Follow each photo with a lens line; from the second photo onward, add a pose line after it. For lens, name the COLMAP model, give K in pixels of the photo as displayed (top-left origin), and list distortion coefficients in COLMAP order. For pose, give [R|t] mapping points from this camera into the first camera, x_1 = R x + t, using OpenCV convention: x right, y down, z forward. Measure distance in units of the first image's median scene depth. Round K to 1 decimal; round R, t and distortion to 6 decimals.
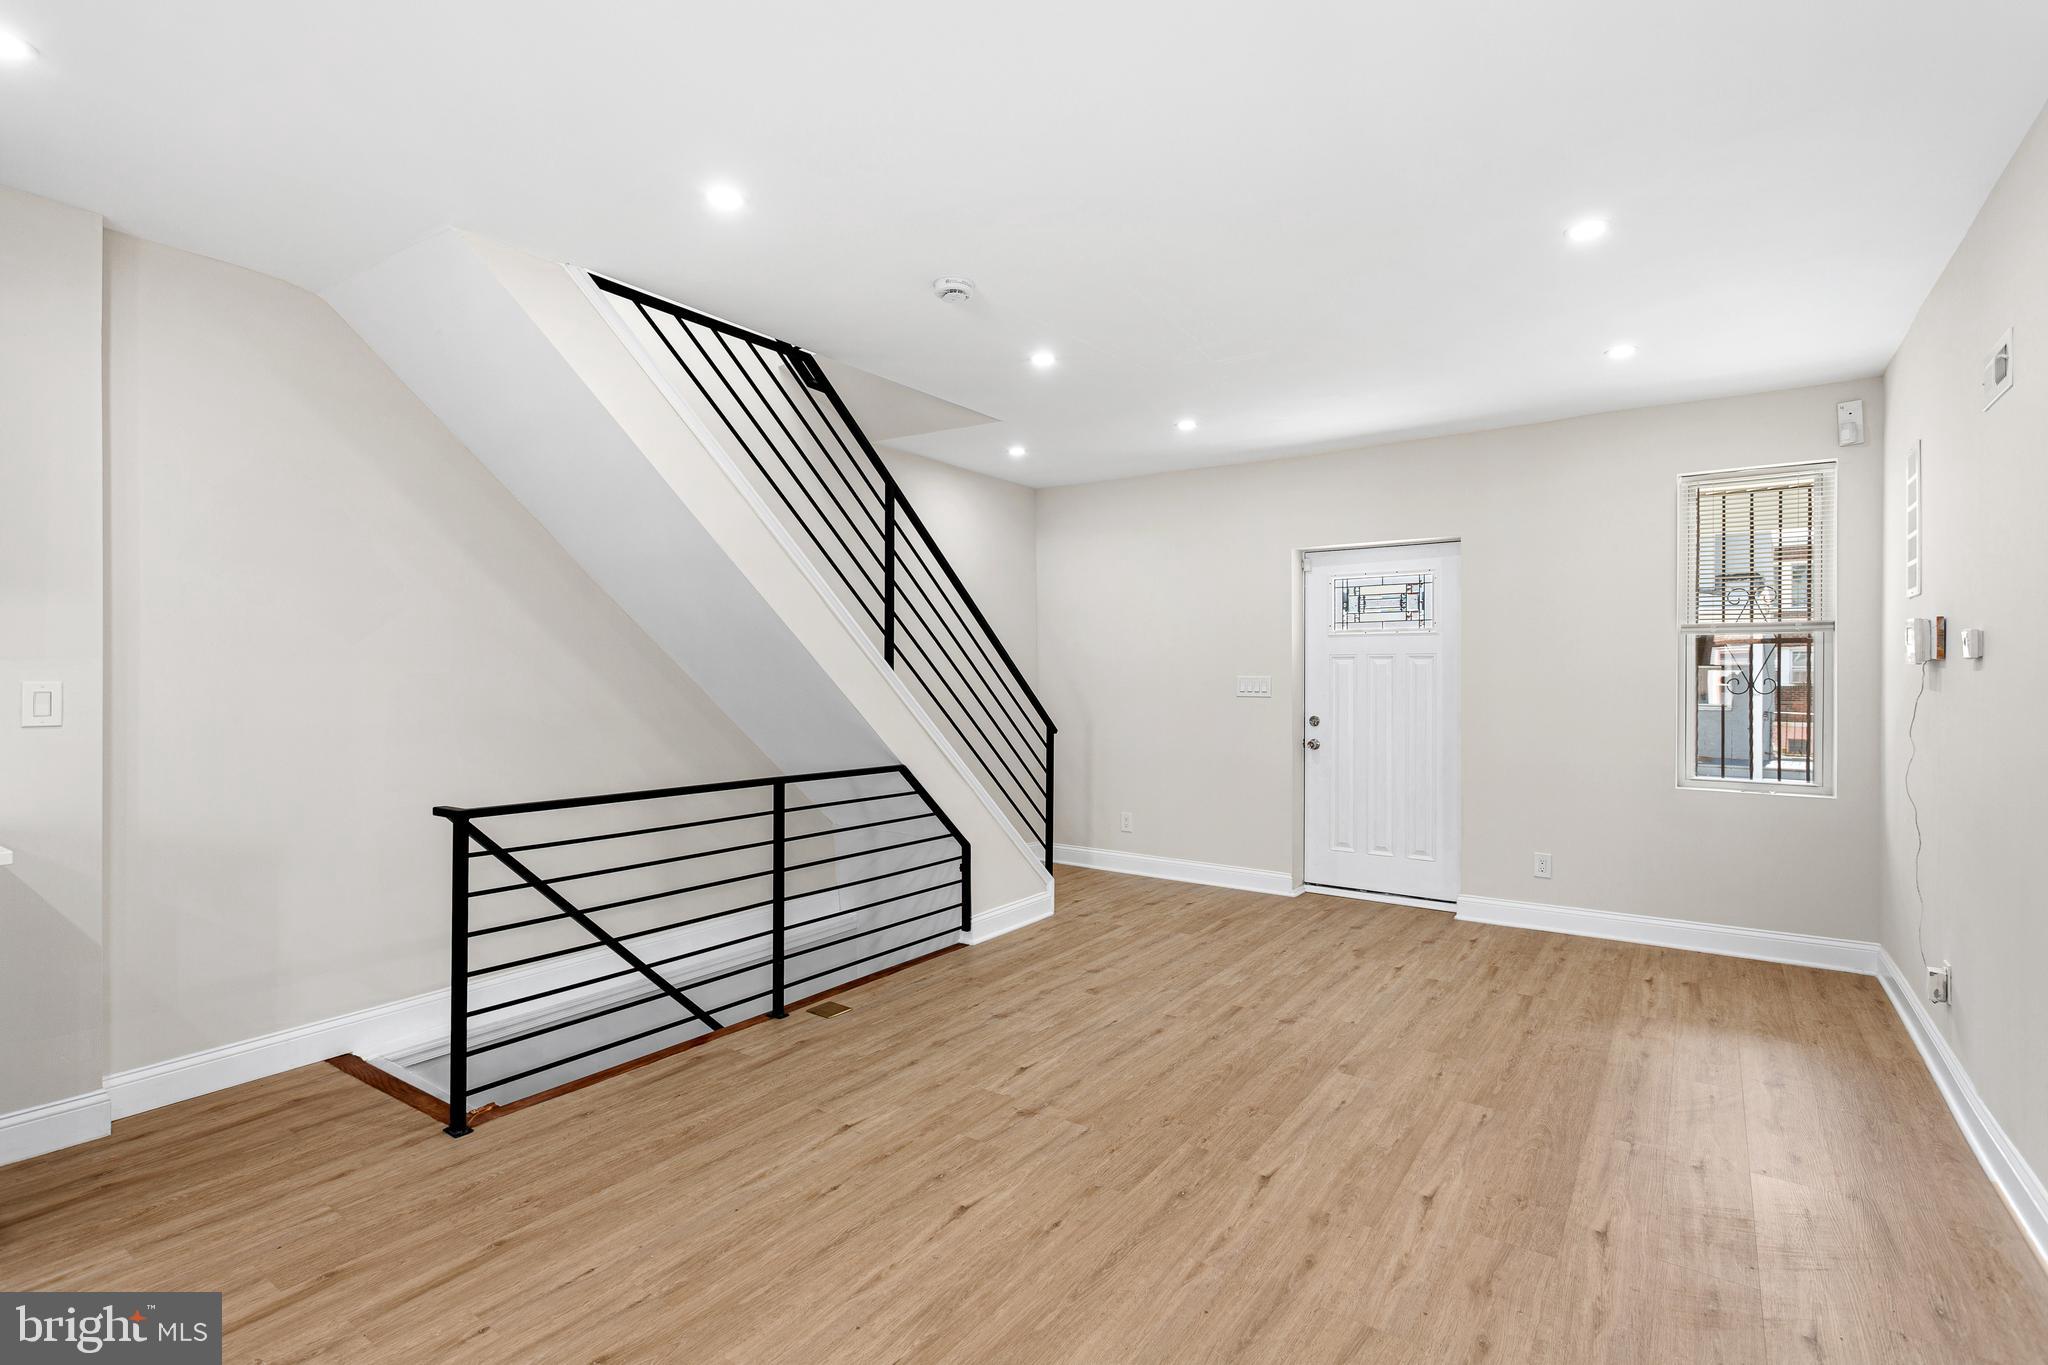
lens RADIAL K [[971.2, 0, 1012.8], [0, 971.2, 663.0], [0, 0, 1]] dist [0.004576, 0.002748]
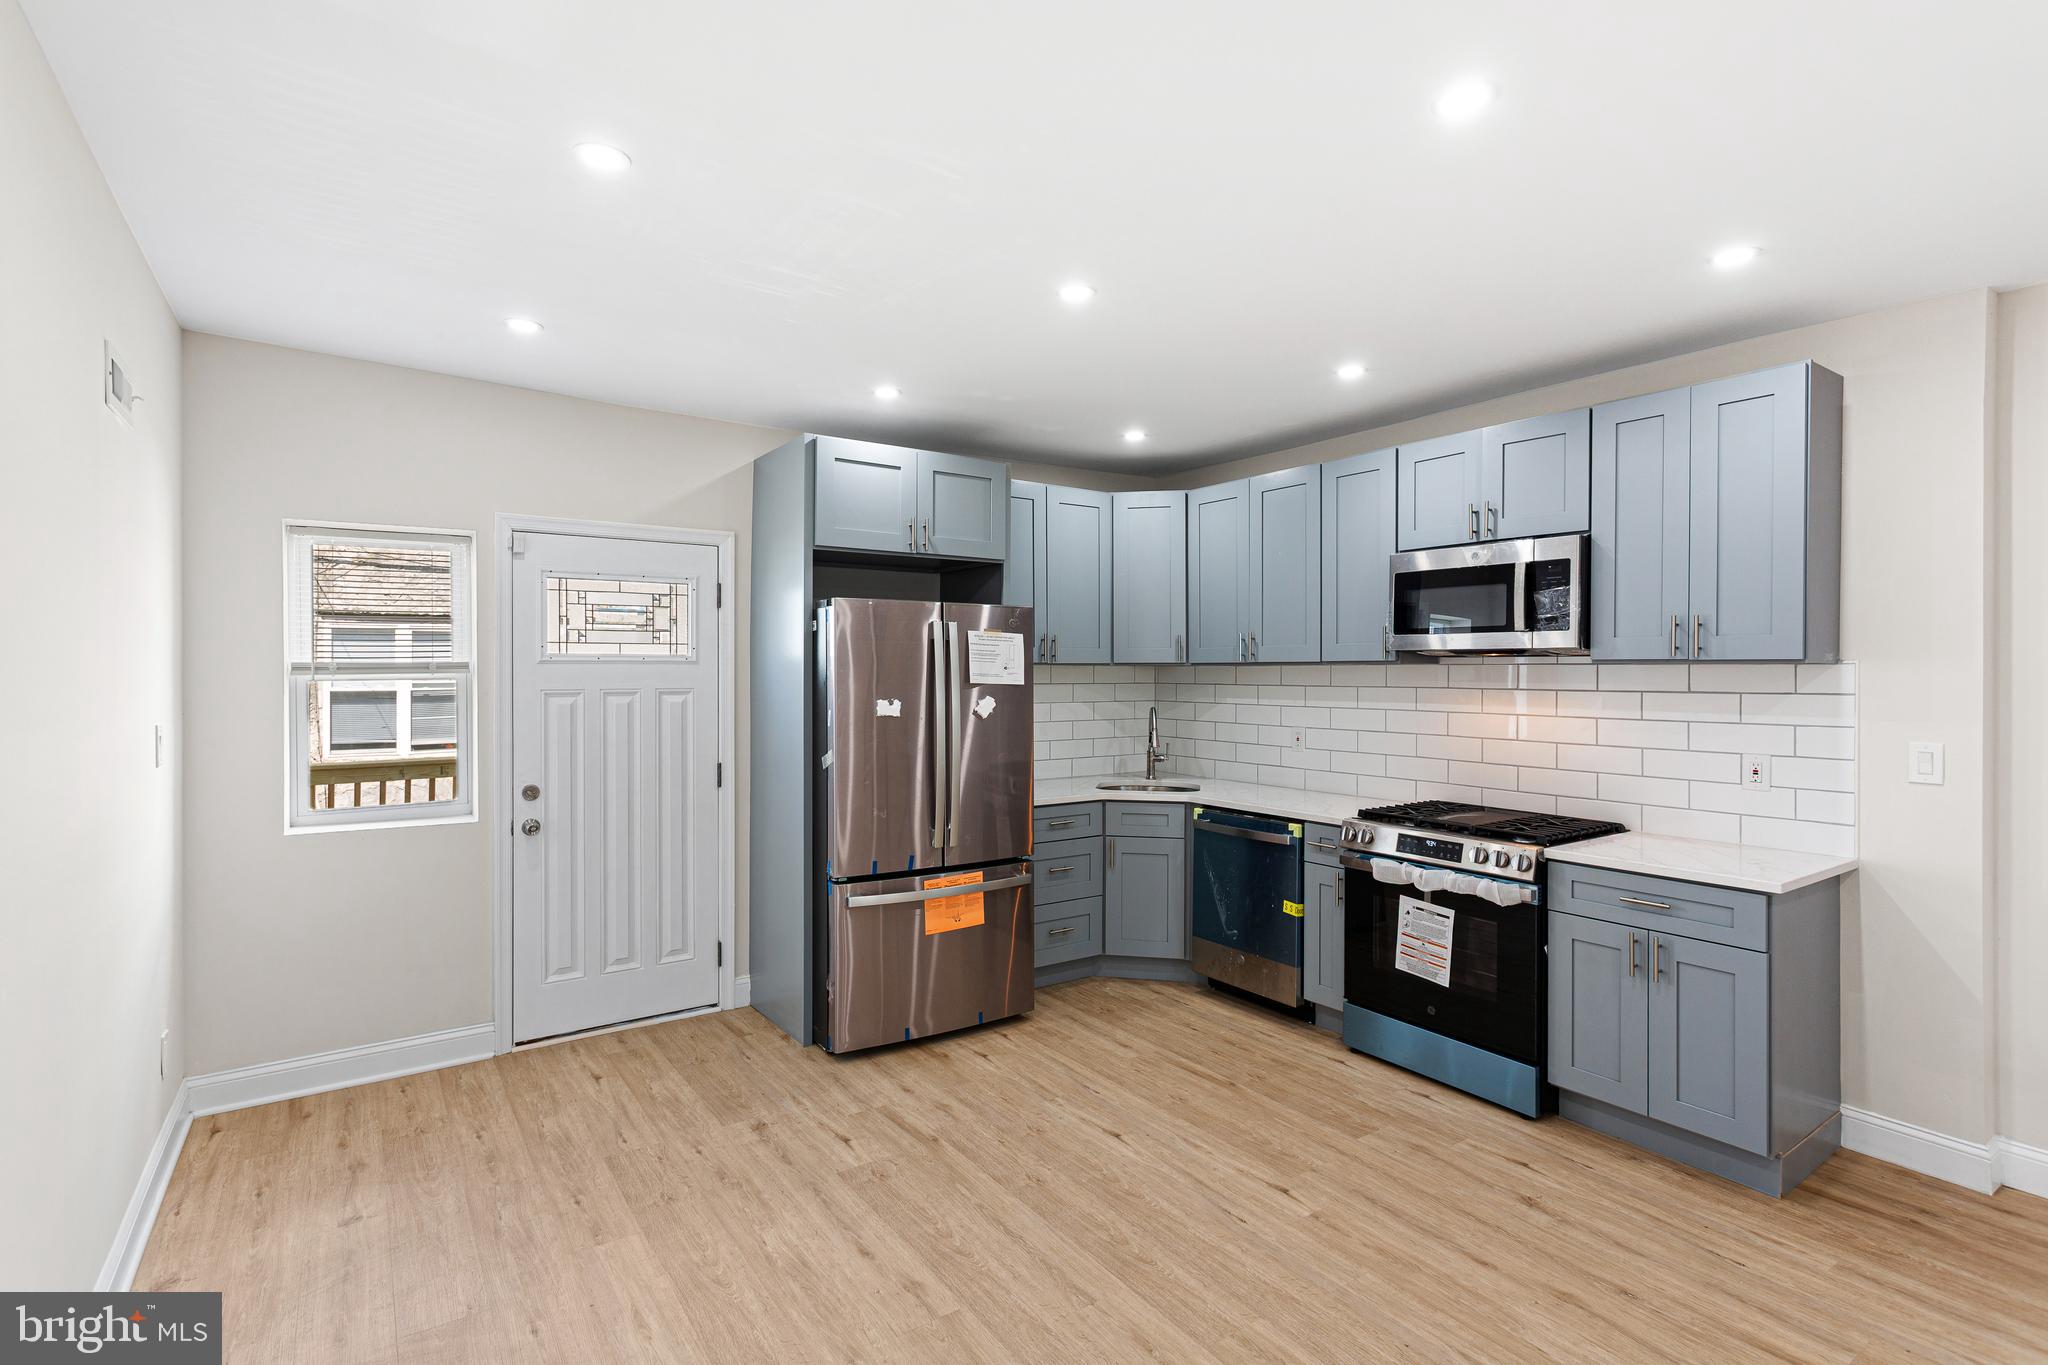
lens RADIAL K [[971.2, 0, 1024.3], [0, 971.2, 668.8], [0, 0, 1]] dist [0.004576, 0.002748]
pose [[-0.340123, -0.002435, -0.940378, 0.292977], [0.010650, 0.999923, -0.006442, -0.051638], [0.940321, -0.012206, -0.340071, 0.325960]]
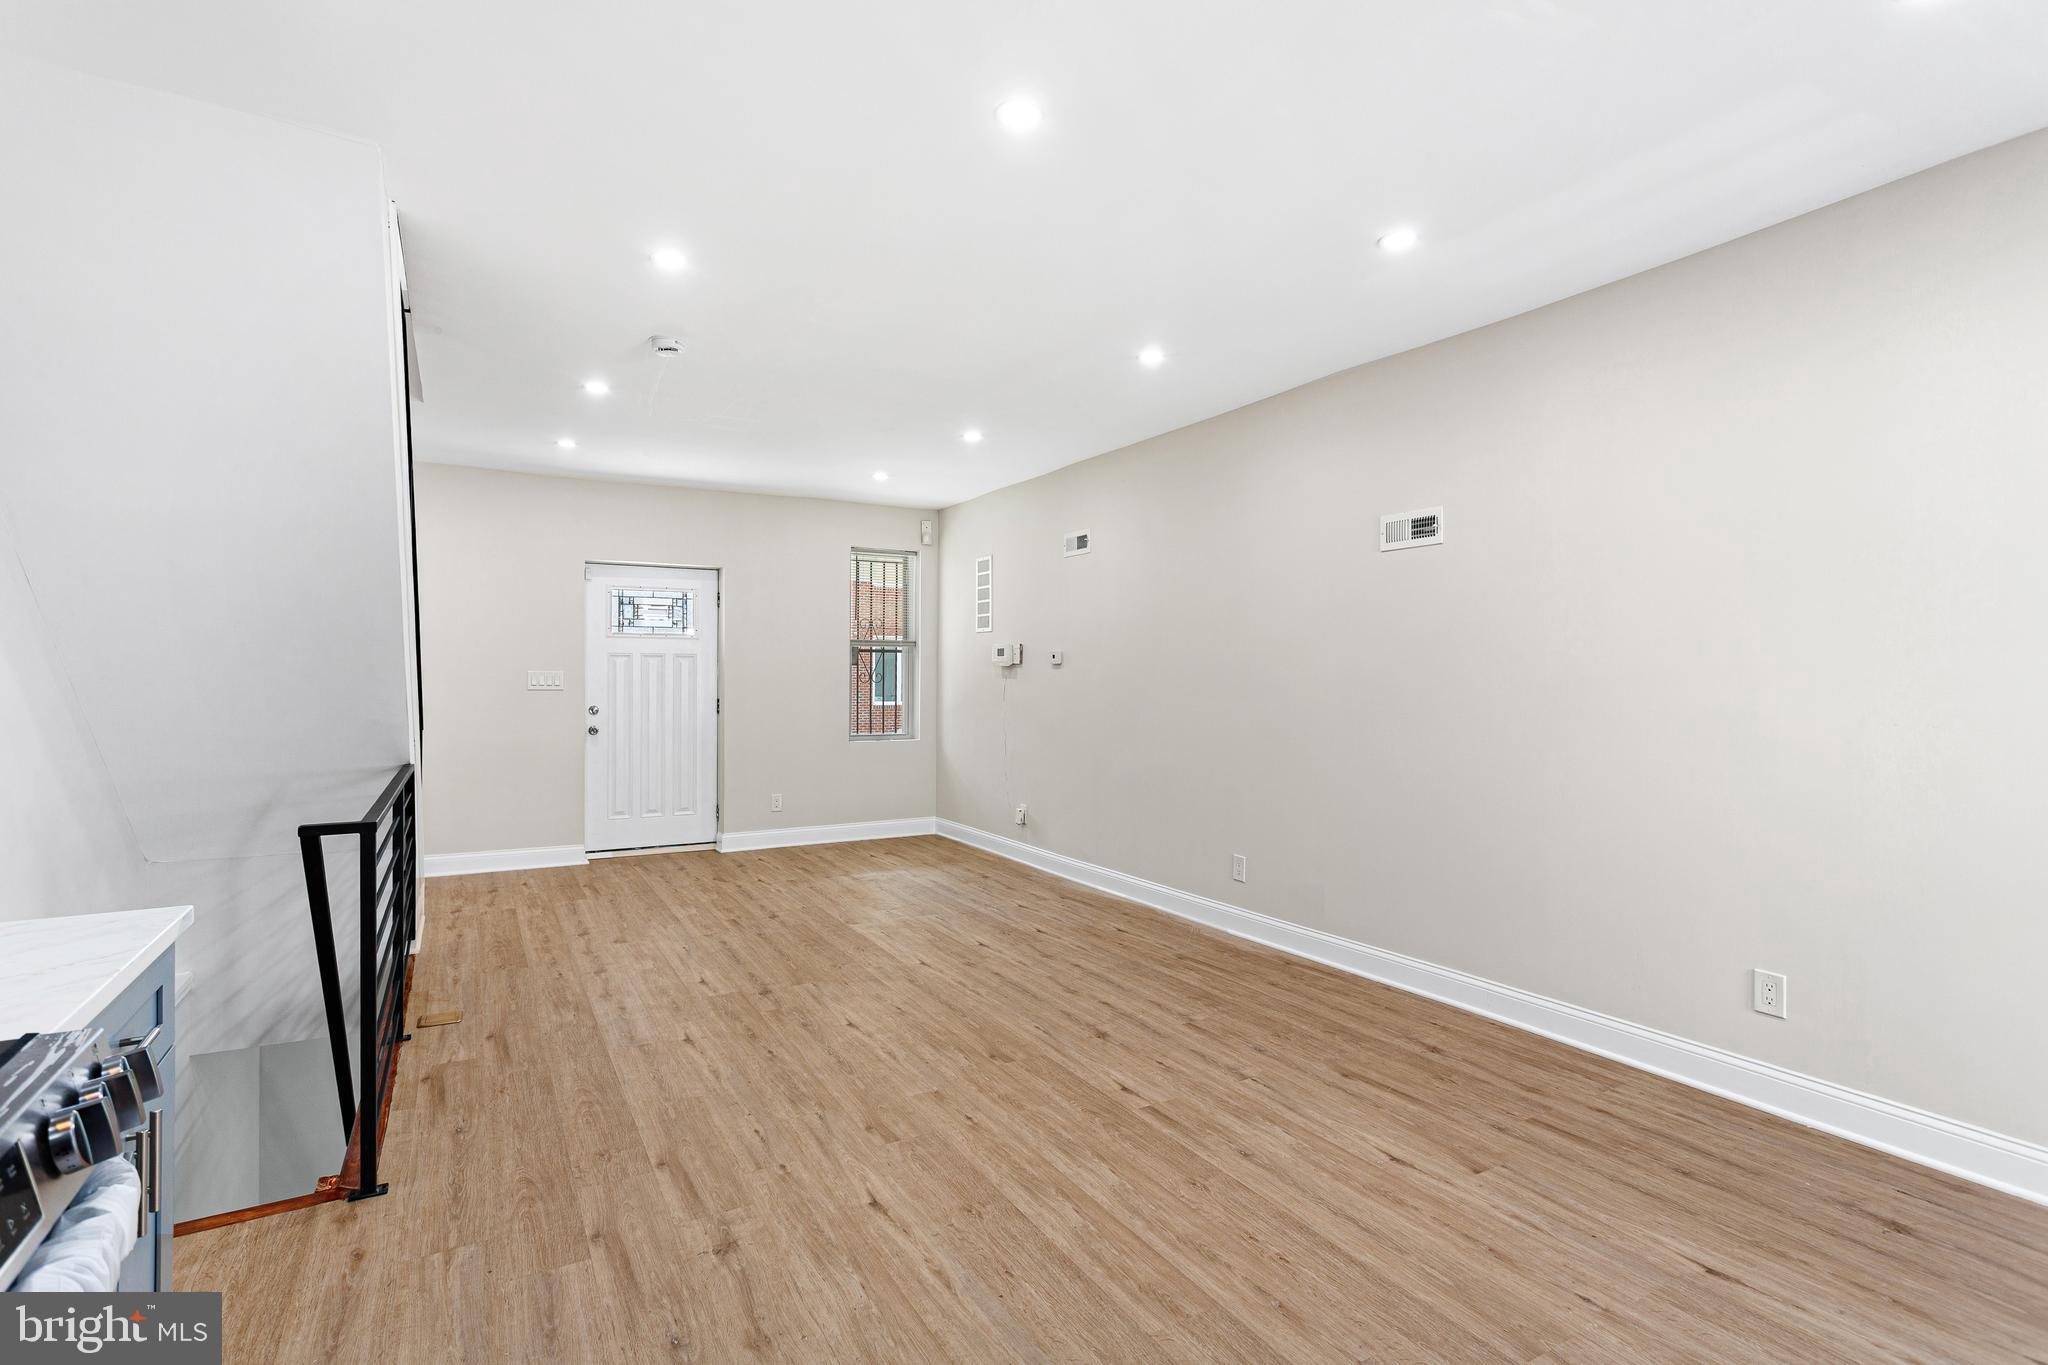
lens RADIAL K [[971.2, 0, 1017.2], [0, 971.2, 701.6], [0, 0, 1]] dist [0.004576, 0.002748]
pose [[0.421218, -0.023715, 0.906649, -0.869018], [-0.015070, 0.999337, 0.033141, 0.005694], [-0.906834, -0.027623, 0.420582, 0.099760]]
